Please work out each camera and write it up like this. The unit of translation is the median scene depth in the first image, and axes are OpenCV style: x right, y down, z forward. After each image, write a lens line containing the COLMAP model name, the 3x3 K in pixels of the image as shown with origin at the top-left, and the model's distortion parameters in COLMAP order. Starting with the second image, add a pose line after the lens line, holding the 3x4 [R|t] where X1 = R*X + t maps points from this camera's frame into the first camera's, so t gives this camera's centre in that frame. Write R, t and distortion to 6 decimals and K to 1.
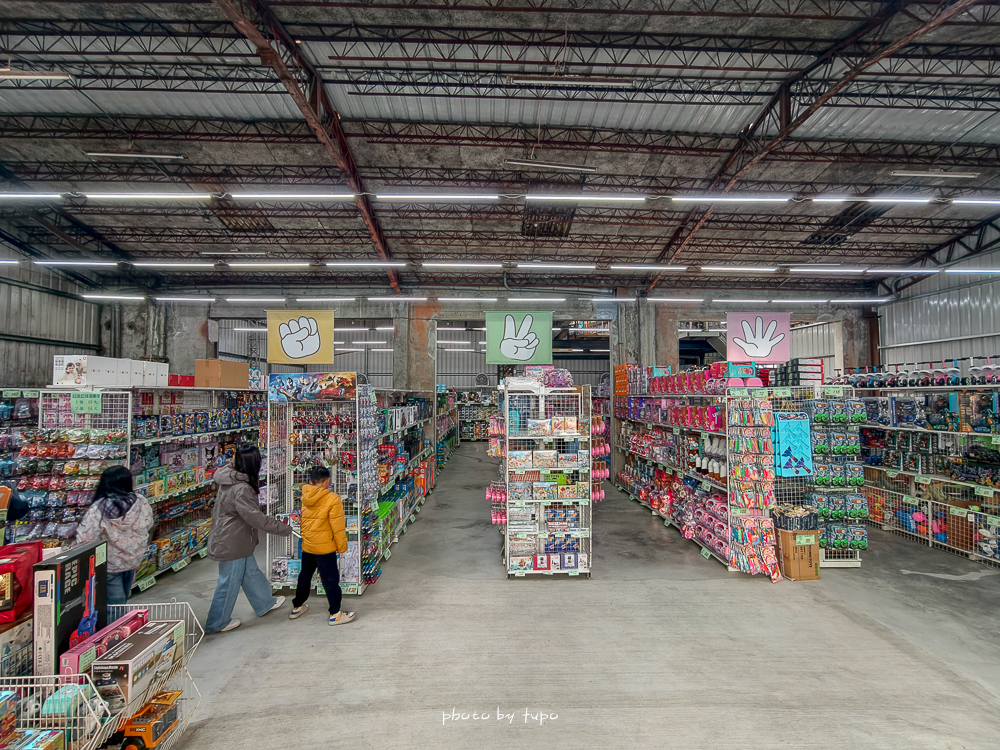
lens RADIAL K [[455.1, 0, 500.0], [0, 455.1, 375.0], [0, 0, 1]] dist [-0.040457, 0.033728]
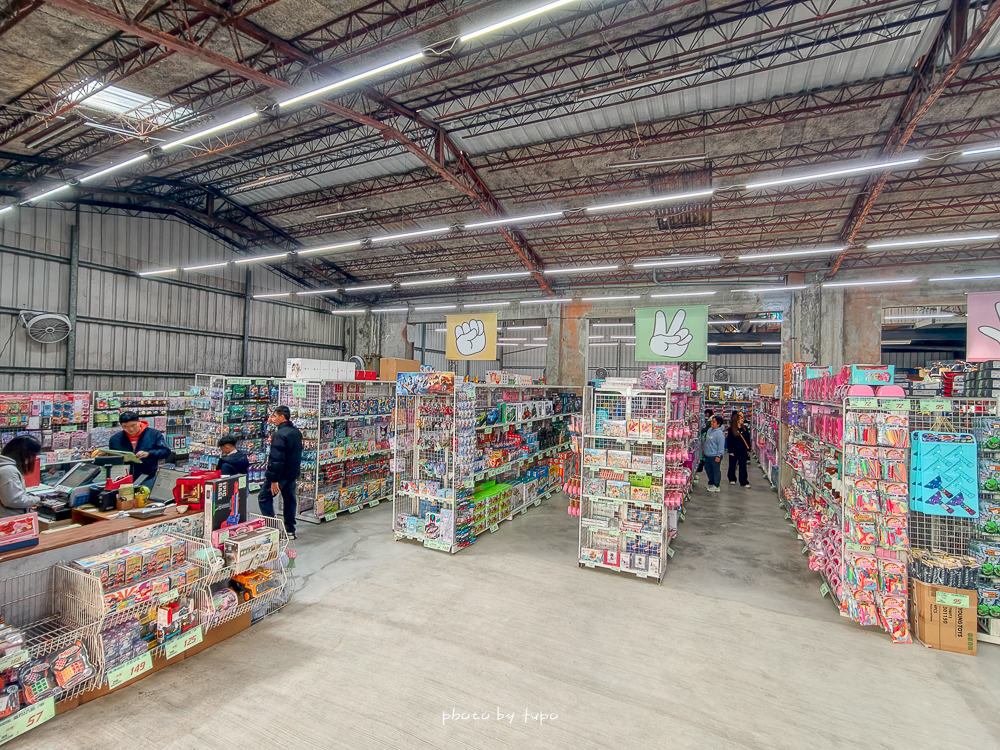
lens RADIAL K [[455.1, 0, 500.0], [0, 455.1, 375.0], [0, 0, 1]] dist [-0.040457, 0.033728]
pose [[0.891008, 0.017898, -0.453635, 0.293373], [-0.009415, 0.999736, 0.020952, -0.022061], [0.453890, -0.014397, 0.890941, -0.029203]]
